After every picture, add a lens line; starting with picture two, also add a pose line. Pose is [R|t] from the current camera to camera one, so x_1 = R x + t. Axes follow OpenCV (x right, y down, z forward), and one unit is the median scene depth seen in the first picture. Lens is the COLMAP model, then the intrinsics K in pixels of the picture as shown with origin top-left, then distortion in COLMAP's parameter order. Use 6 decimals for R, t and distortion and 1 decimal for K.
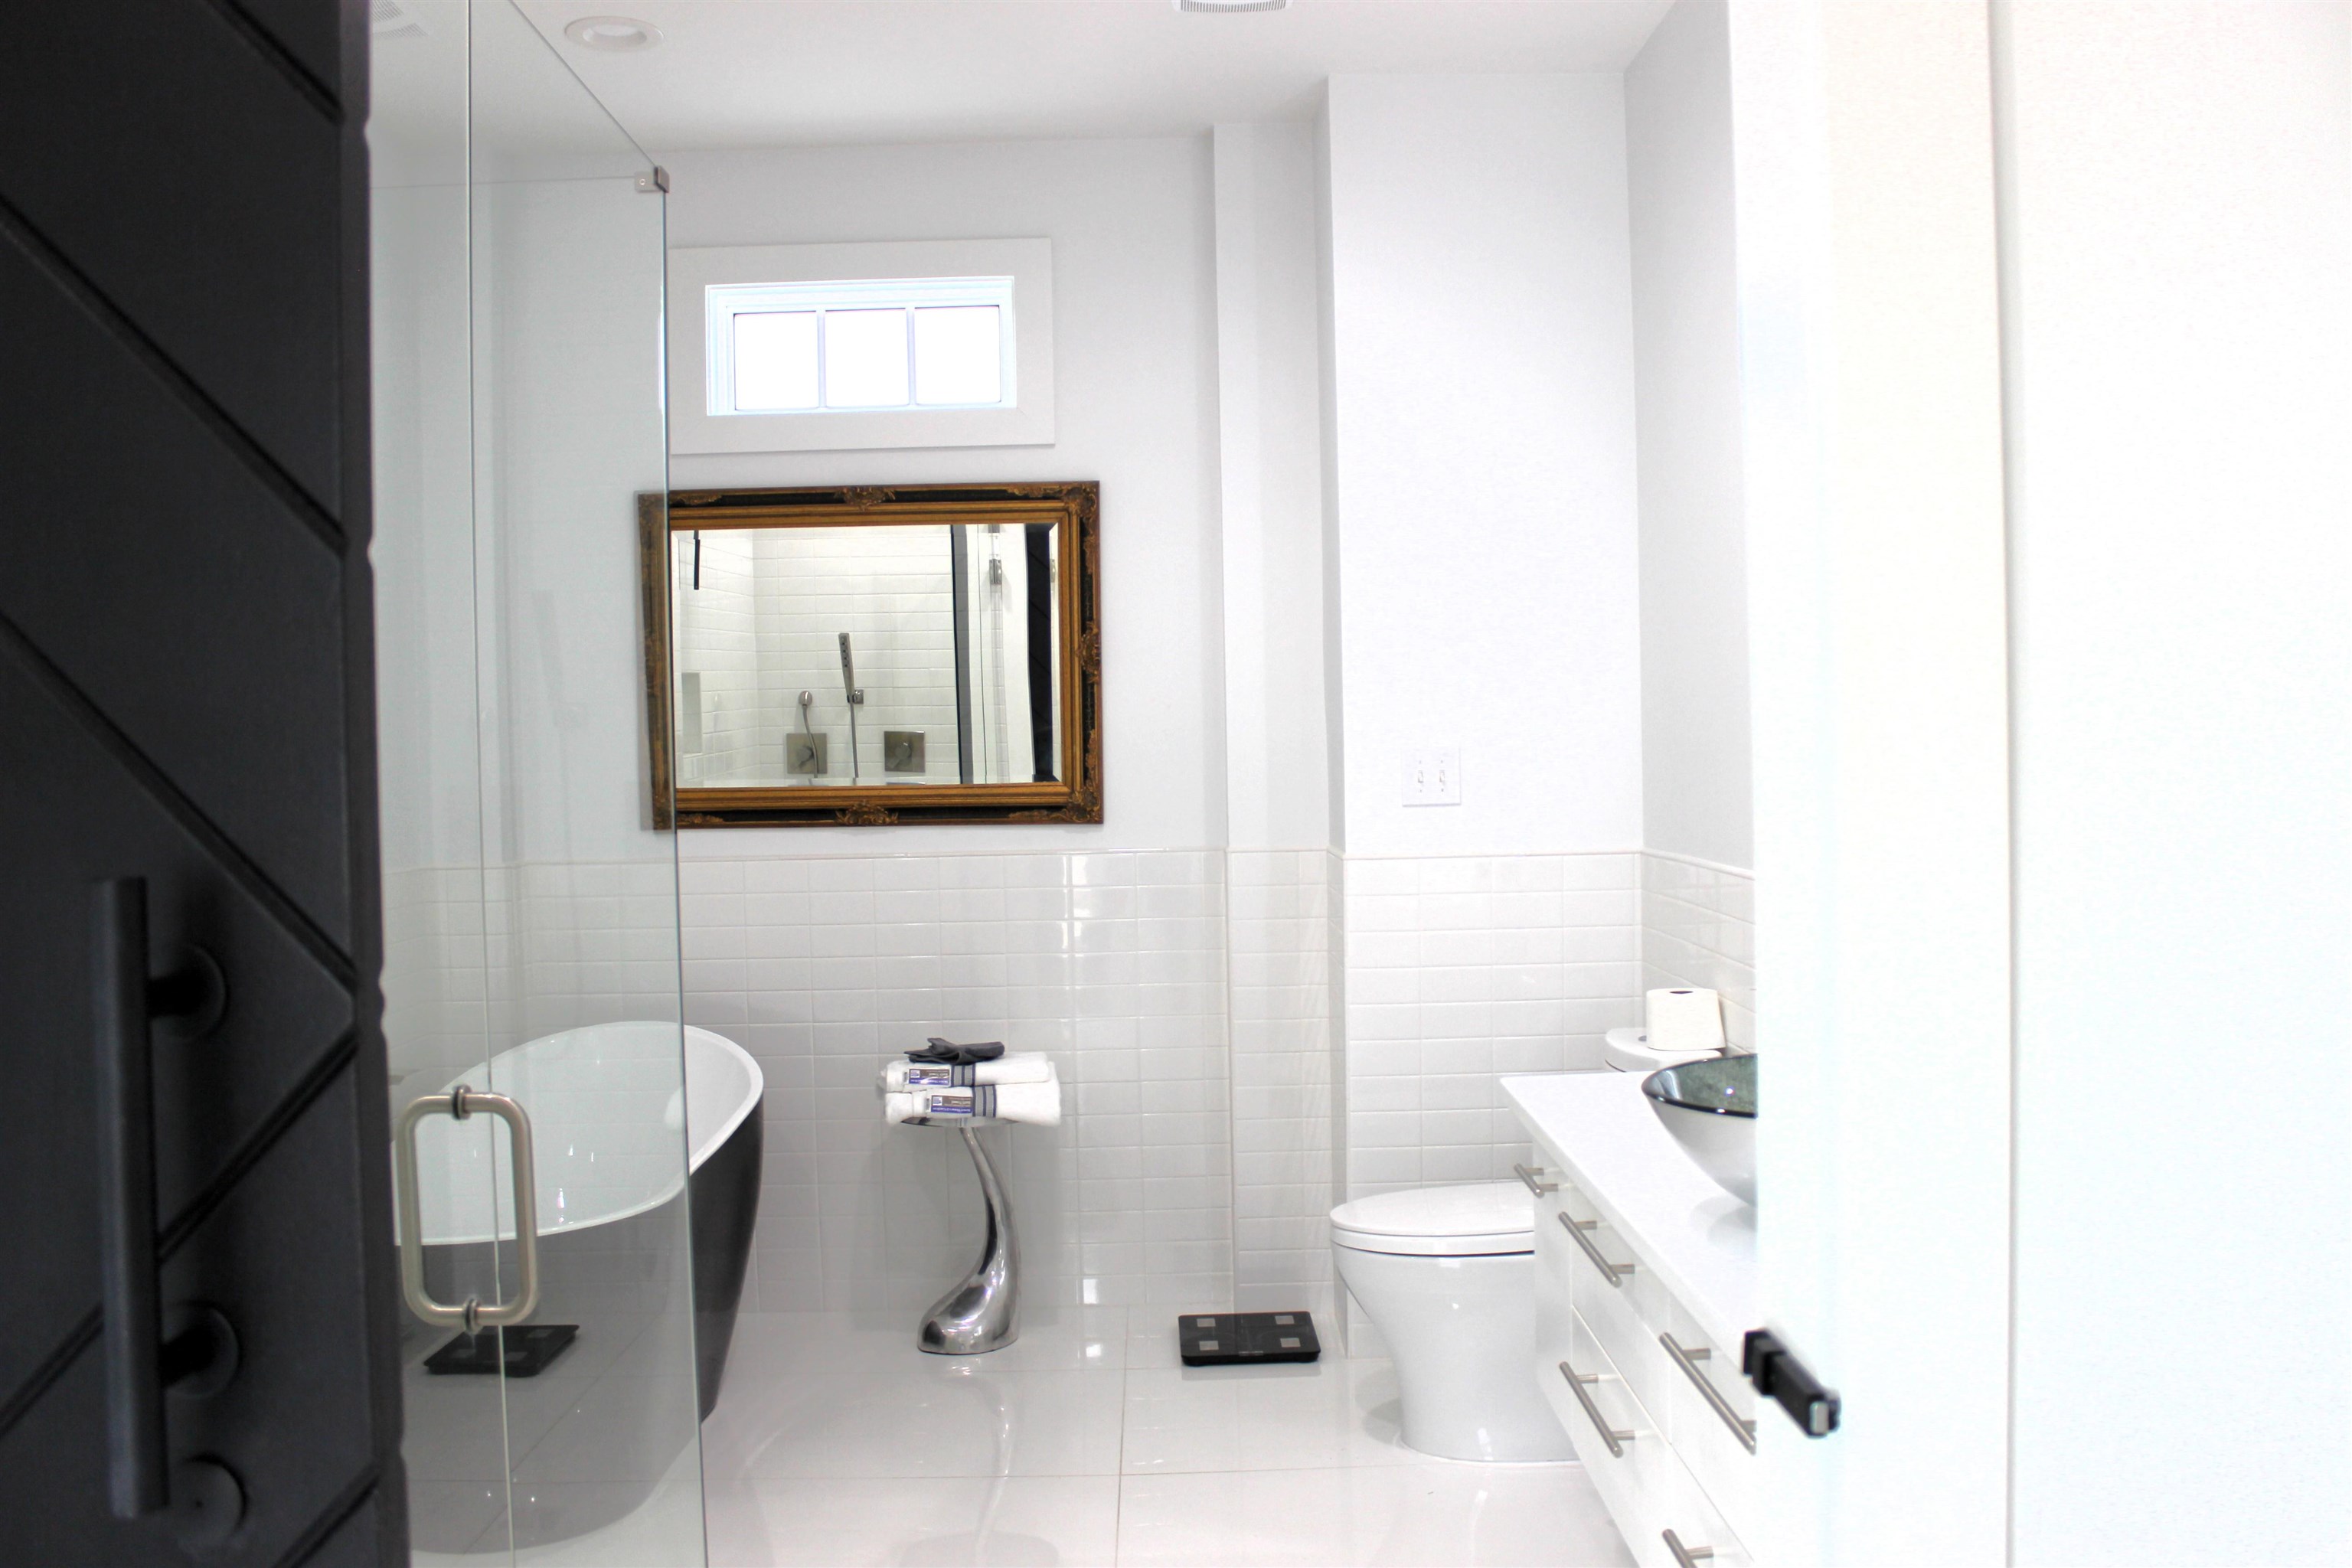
lens RADIAL K [[1942.4, 0, 1176.0], [0, 1942.4, 784.0], [0, 0, 1]] dist [-0.169026, 0.137014]
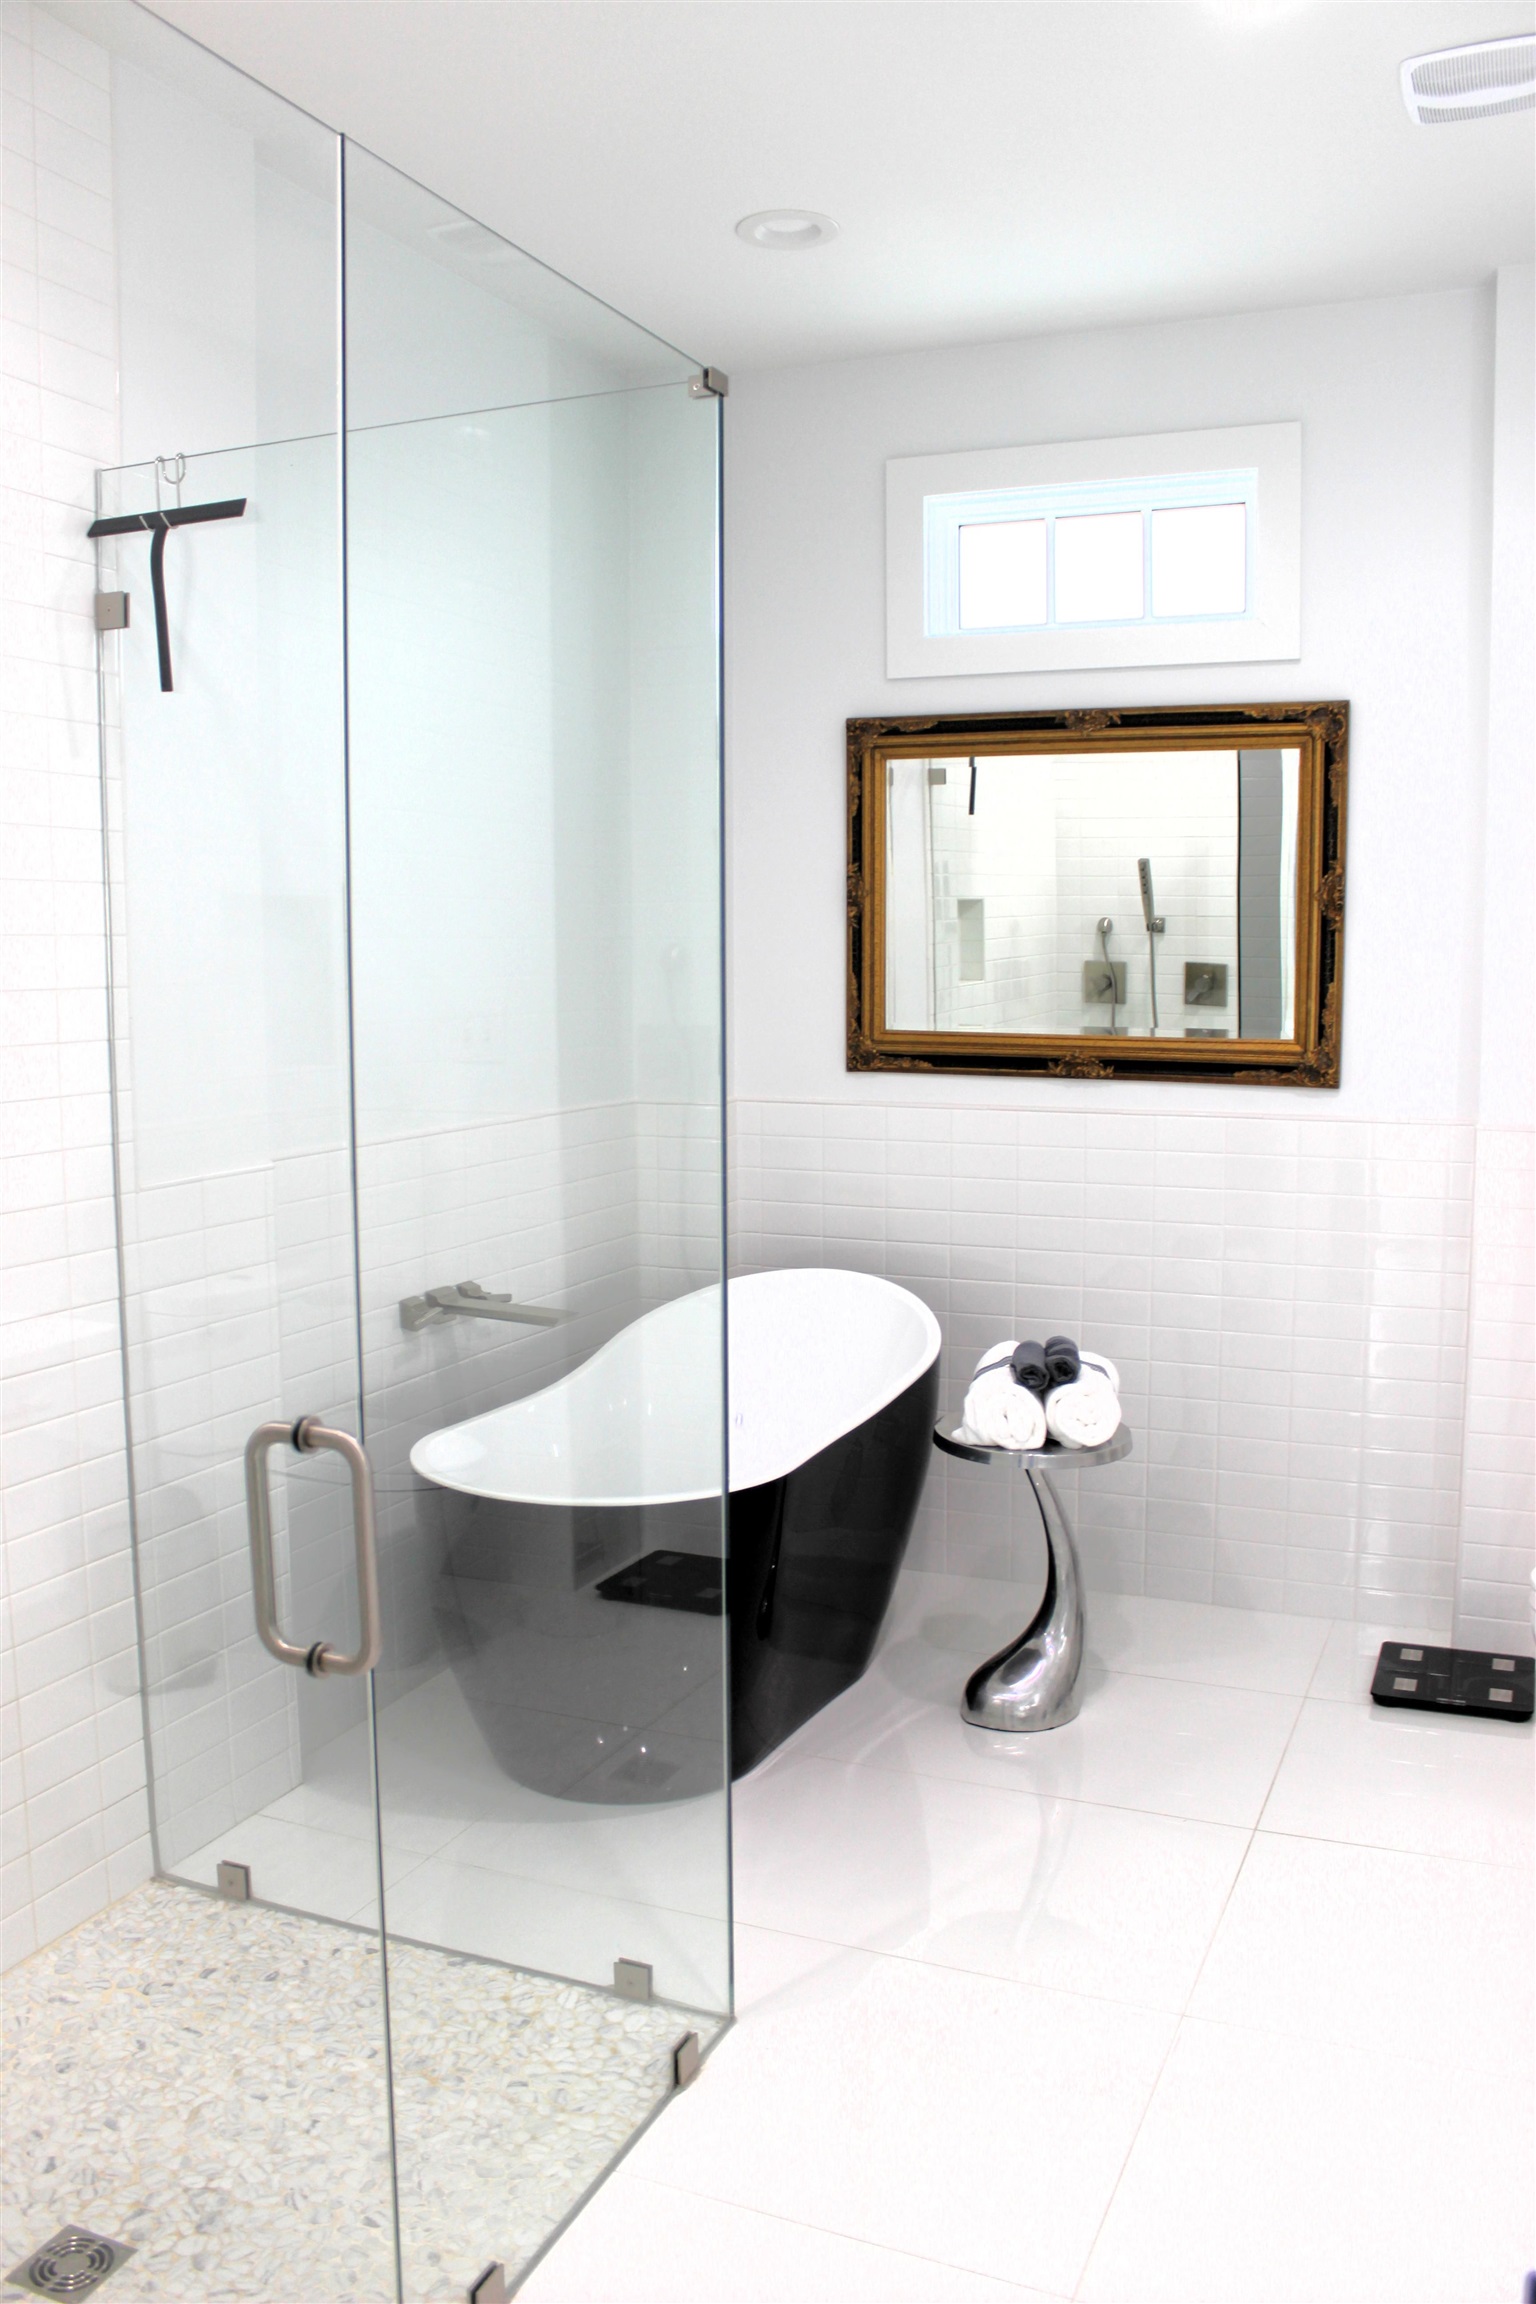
lens RADIAL K [[1912.2, 0, 747.7], [0, 1912.2, 1162.7], [0, 0, 1]] dist [-0.170256, 0.158769]
pose [[0.912517, 0.063472, -0.404084, 0.067044], [-0.027089, 0.995096, 0.095134, -0.020790], [0.408141, -0.075865, 0.909761, 0.100013]]
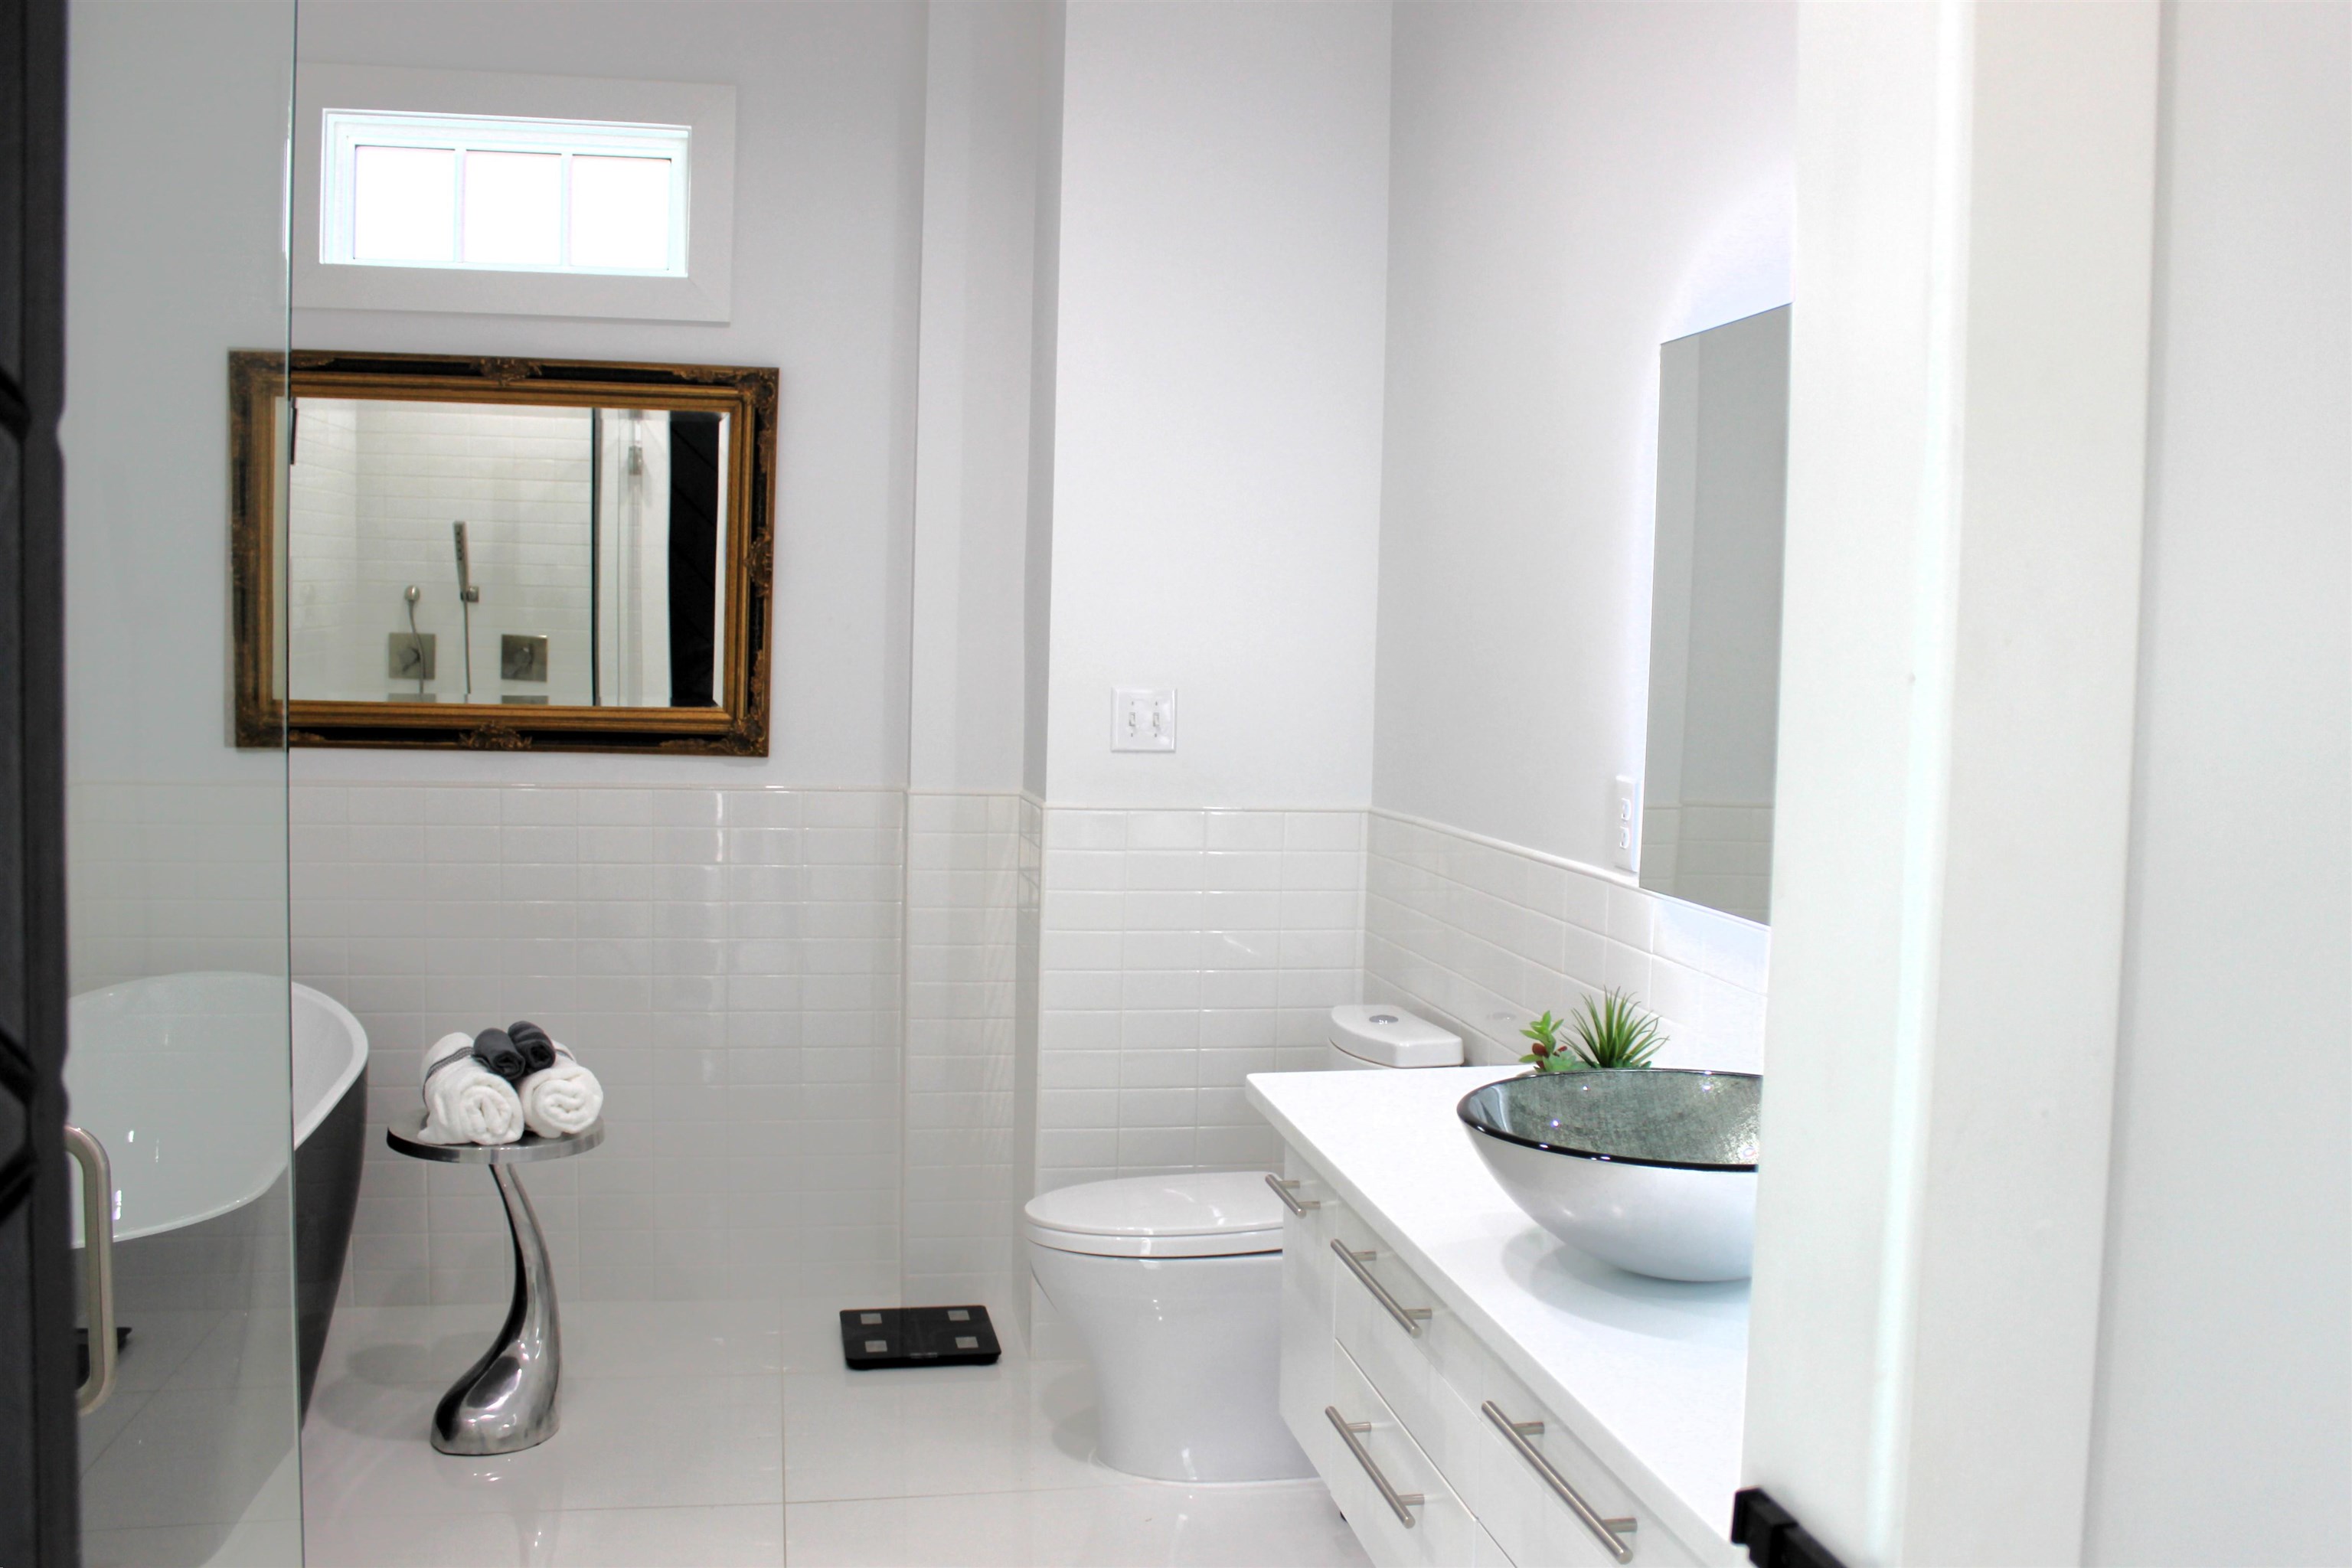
lens RADIAL K [[2064.6, 0, 1185.1], [0, 2064.6, 778.5], [0, 0, 1]] dist [-0.174285, 0.165209]
pose [[0.982197, 0.032816, 0.184966, -0.023608], [-0.039626, 0.998662, 0.033240, -0.008360], [-0.183628, -0.039978, 0.982183, 0.048490]]
